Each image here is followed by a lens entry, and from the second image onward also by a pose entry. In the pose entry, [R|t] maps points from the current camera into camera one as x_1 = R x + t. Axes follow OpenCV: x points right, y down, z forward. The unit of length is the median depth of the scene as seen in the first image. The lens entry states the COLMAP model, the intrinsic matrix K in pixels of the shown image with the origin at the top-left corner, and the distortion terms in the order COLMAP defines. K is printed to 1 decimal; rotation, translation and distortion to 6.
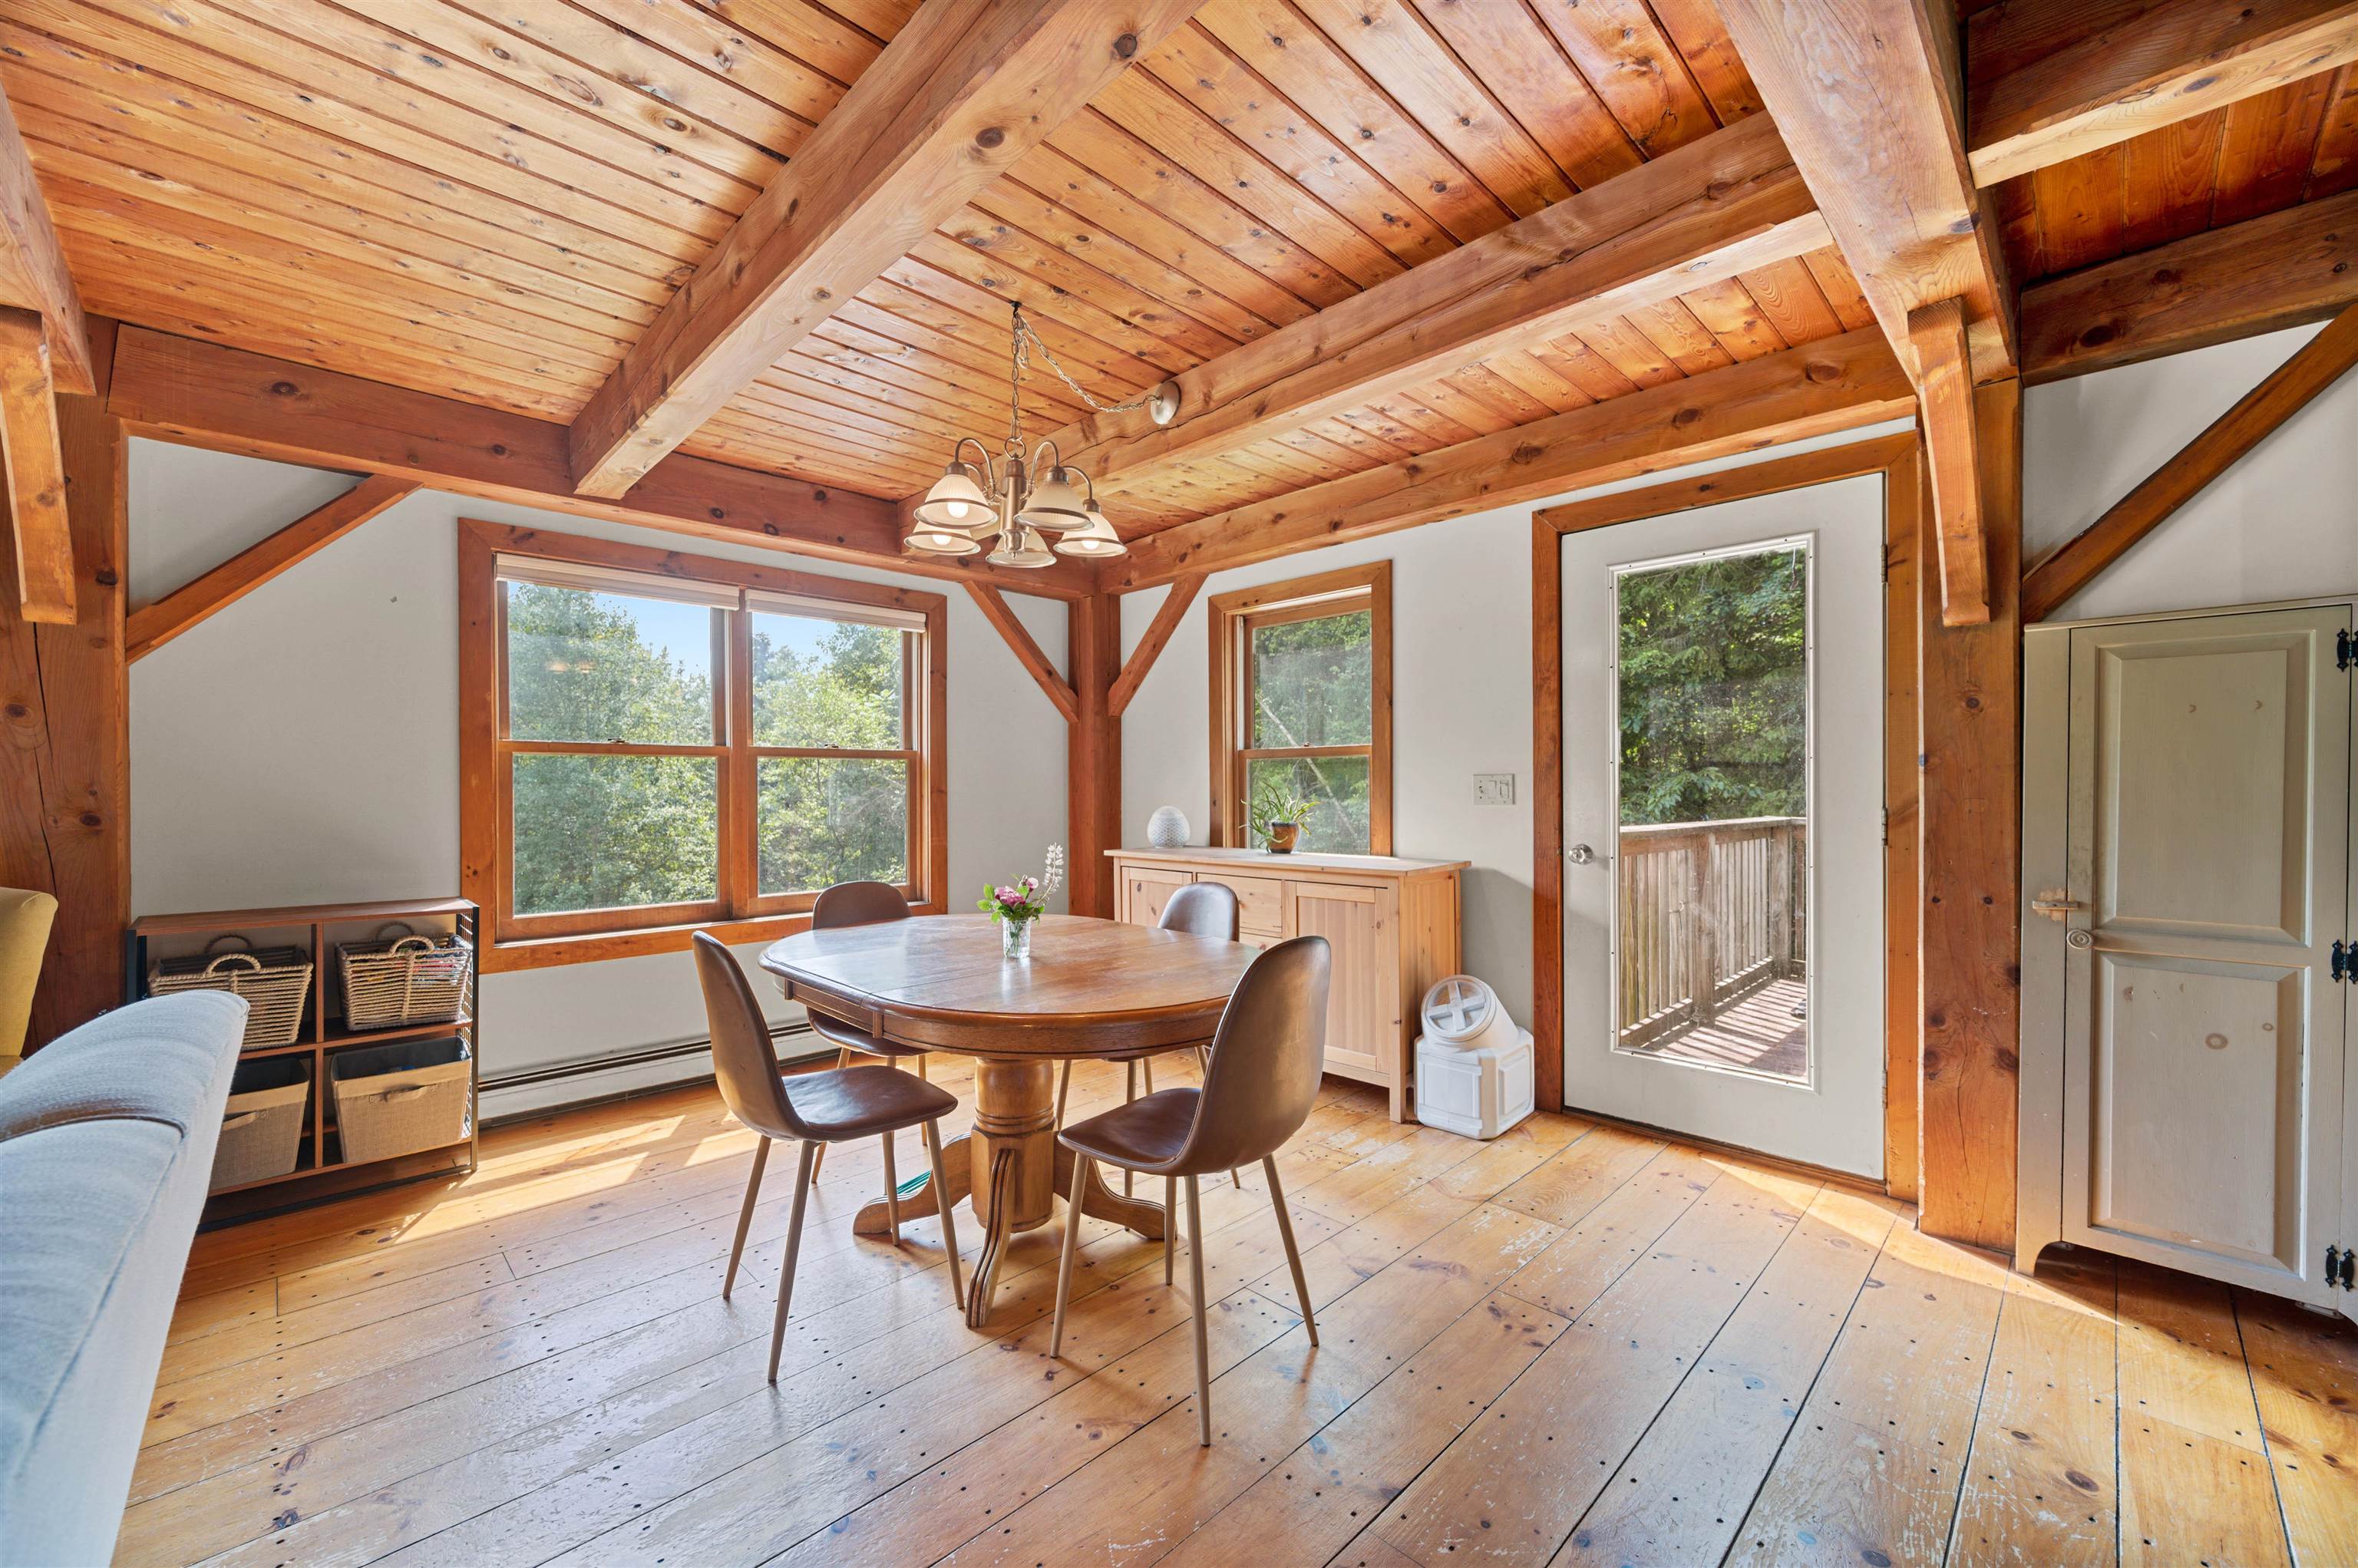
lens RADIAL K [[944.3, 0, 1161.6], [0, 944.3, 793.0], [0, 0, 1]] dist [0.001190, -0.000739]
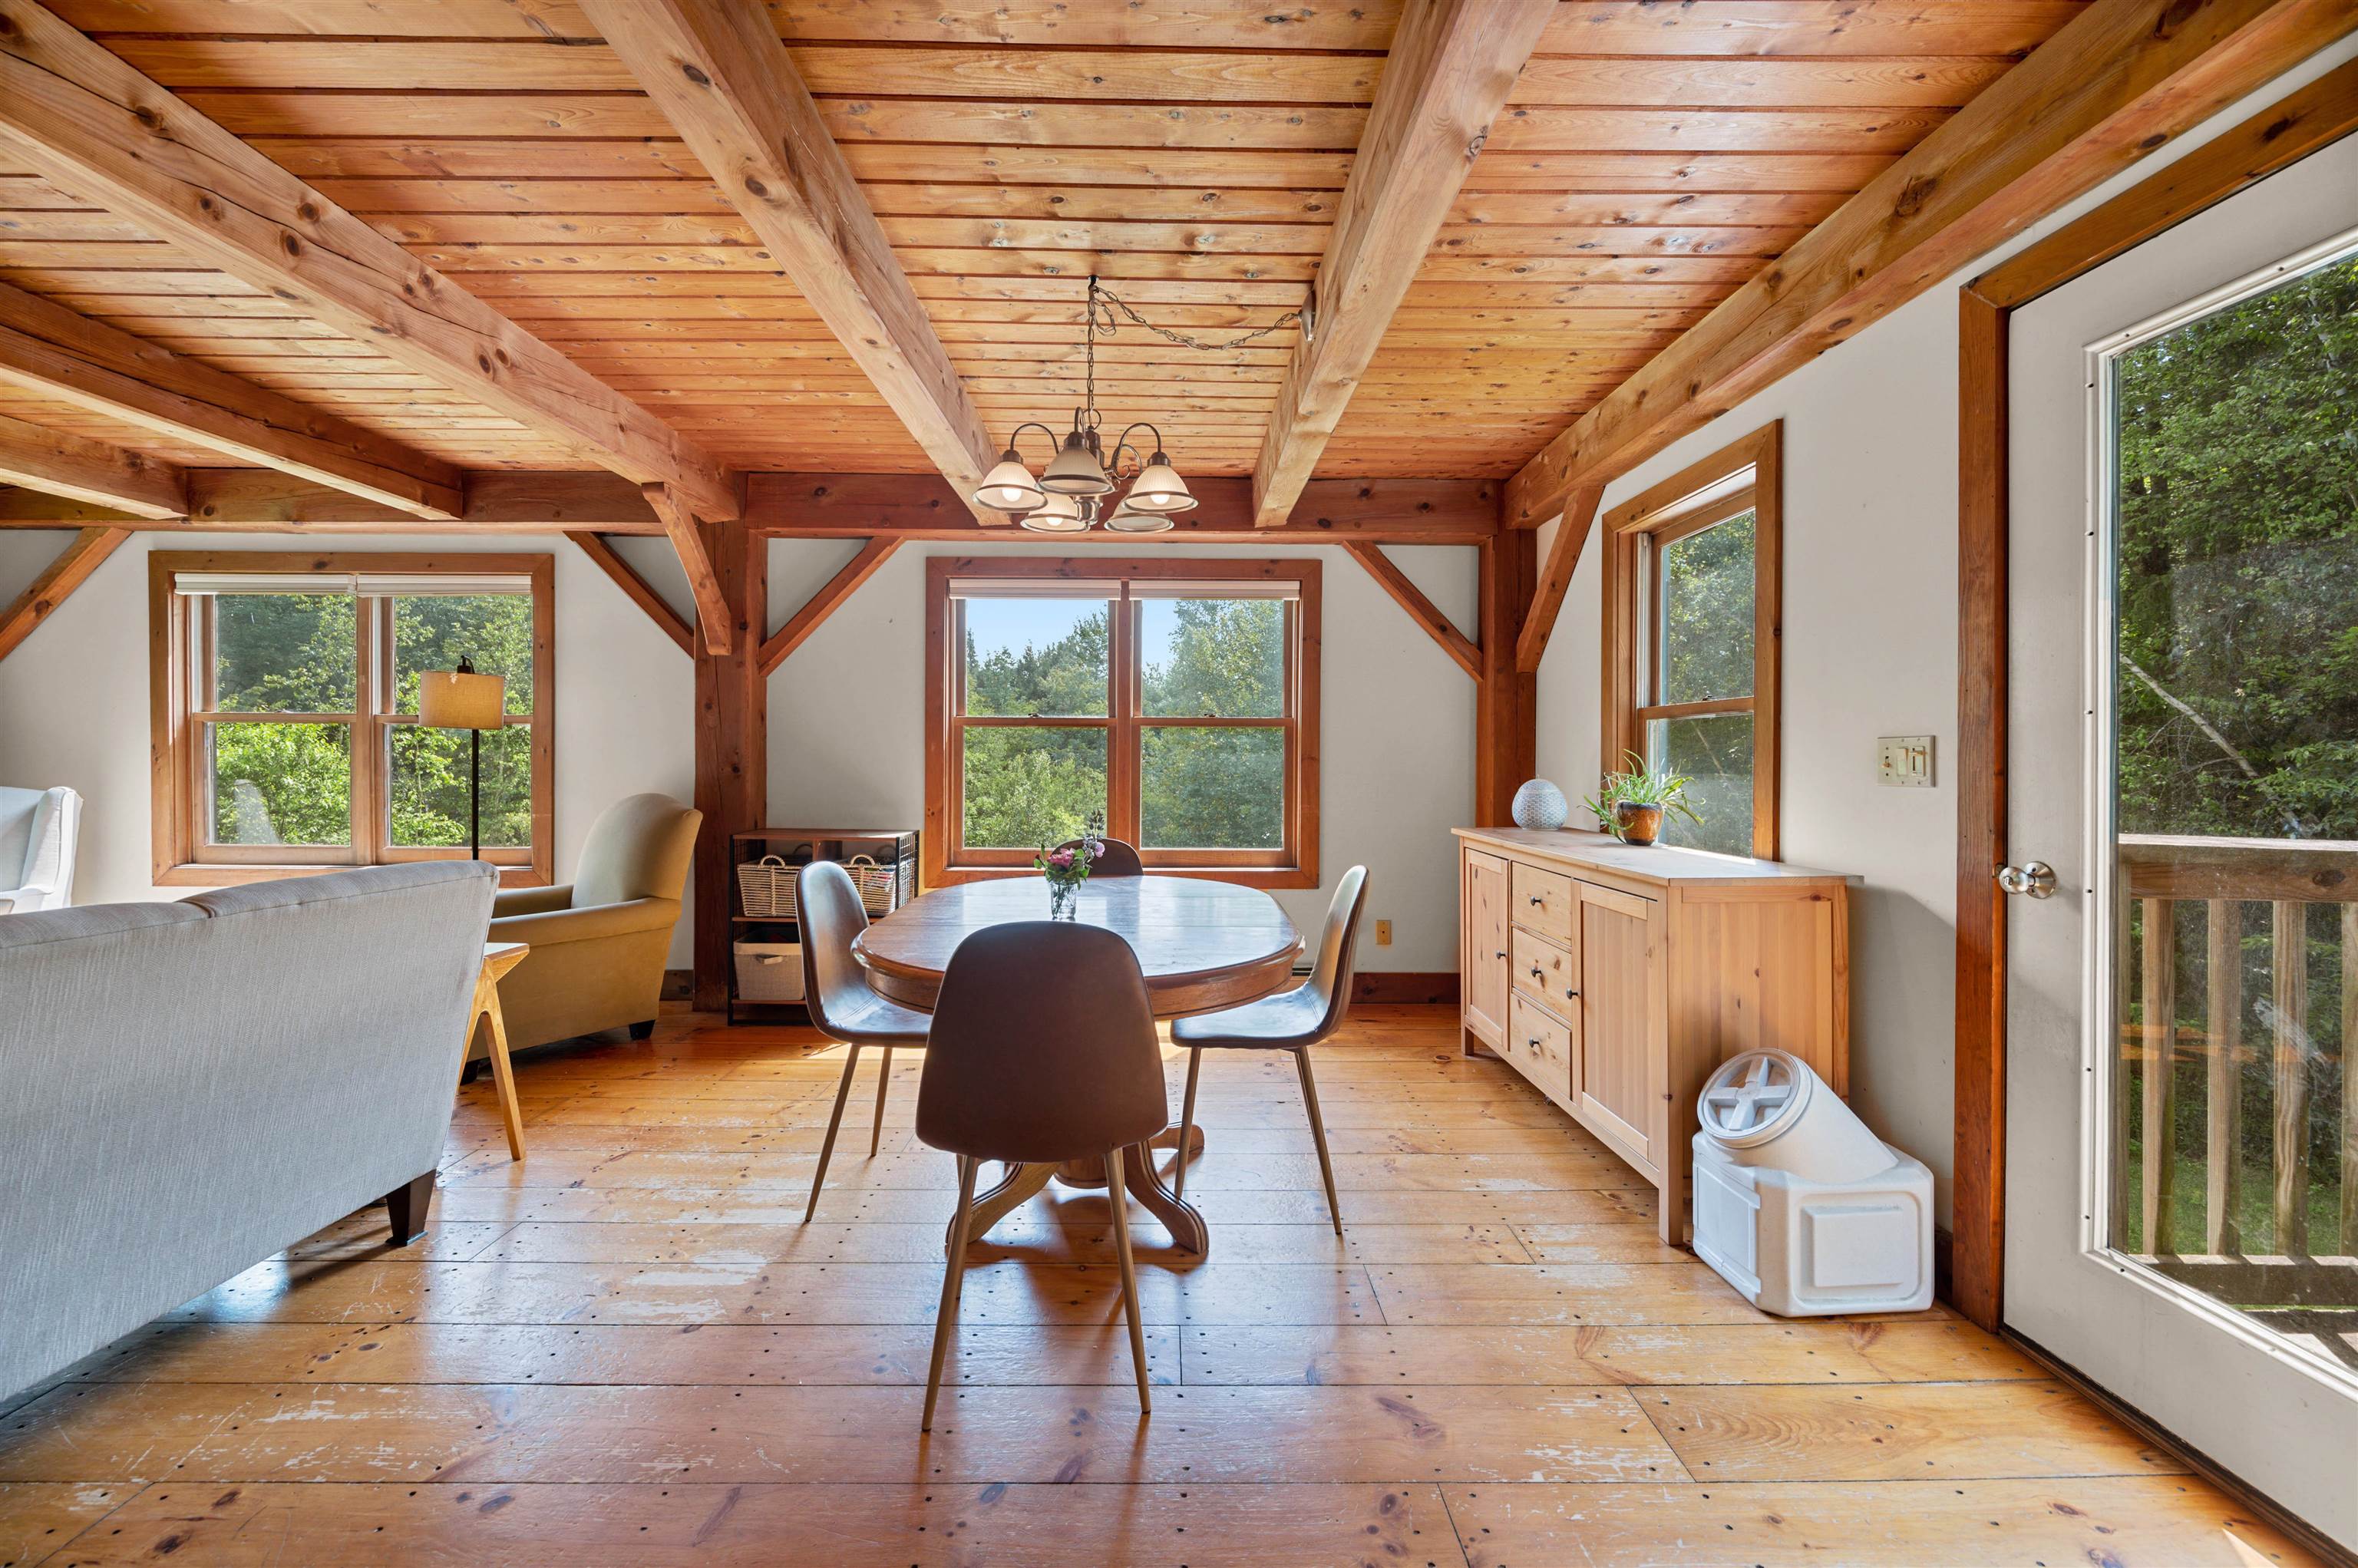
lens RADIAL K [[944.3, 0, 1167.1], [0, 944.3, 760.6], [0, 0, 1]] dist [0.001190, -0.000739]
pose [[0.715851, 0.010224, -0.698178, 0.459900], [-0.012183, 0.999923, 0.002152, 0.000079], [0.698147, 0.006966, 0.715921, 0.245036]]
